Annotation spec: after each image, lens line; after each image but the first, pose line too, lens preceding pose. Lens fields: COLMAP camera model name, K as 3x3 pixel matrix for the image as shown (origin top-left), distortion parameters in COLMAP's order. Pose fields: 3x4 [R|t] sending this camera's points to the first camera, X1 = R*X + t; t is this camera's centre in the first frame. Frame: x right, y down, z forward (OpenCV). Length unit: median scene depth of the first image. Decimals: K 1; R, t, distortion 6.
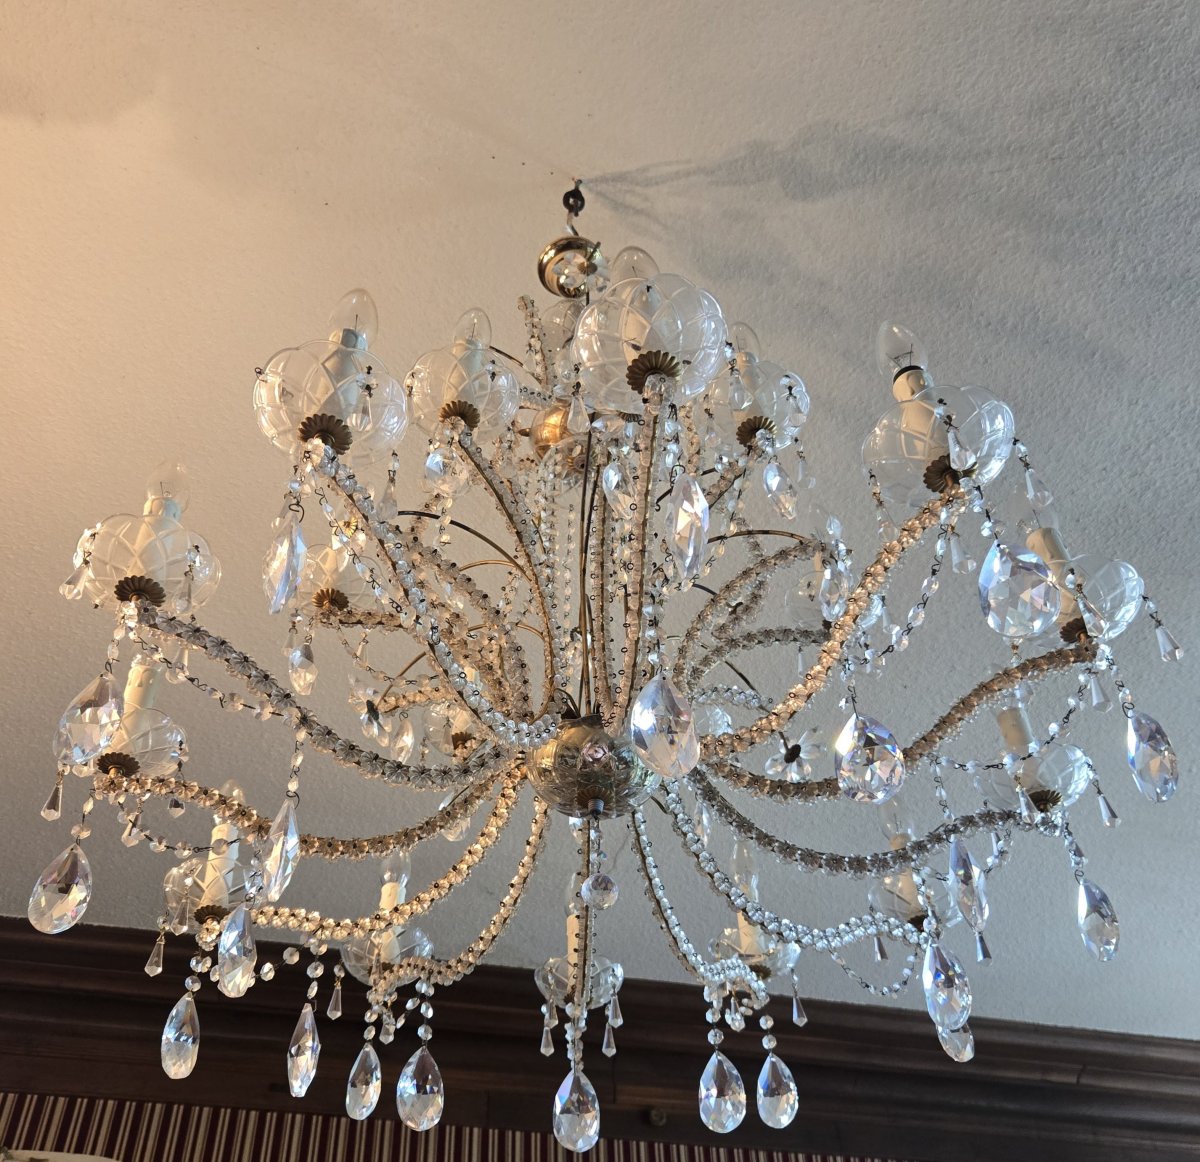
lens RADIAL K [[1206.4, 0, 574.0], [0, 1206.4, 584.1], [0, 0, 1]] dist [0.094851, -0.117901]
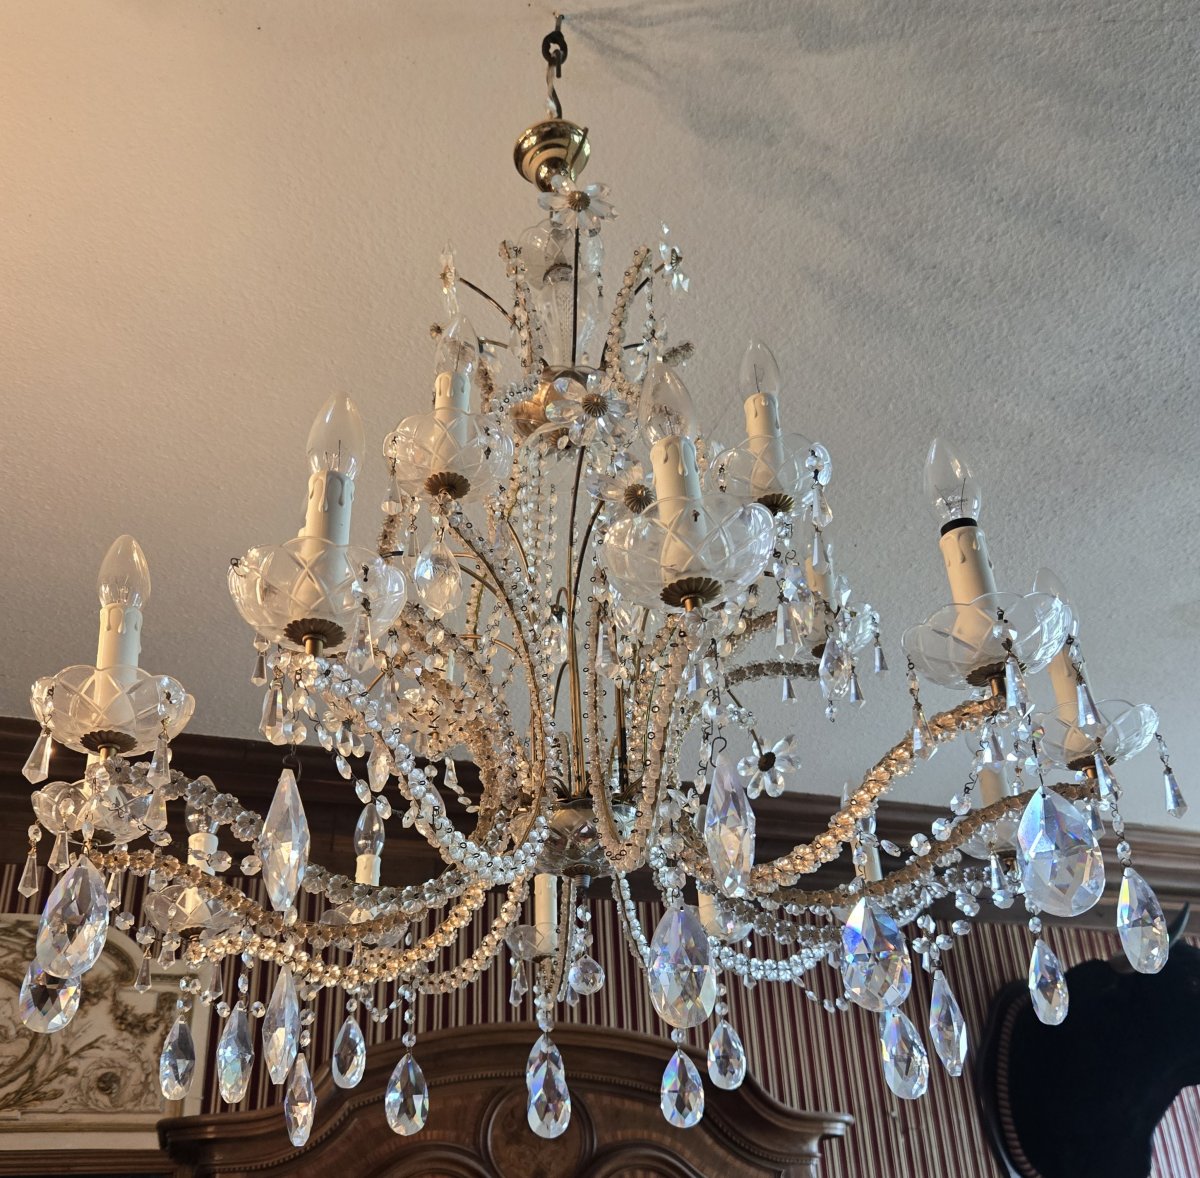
lens RADIAL K [[1167.6, 0, 573.2], [0, 1167.6, 678.8], [0, 0, 1]] dist [0.081647, -0.078655]
pose [[0.997858, 0.019924, 0.062315, -0.029448], [-0.038624, 0.948193, 0.315337, -0.155215], [-0.052804, -0.317069, 0.946931, 0.071208]]
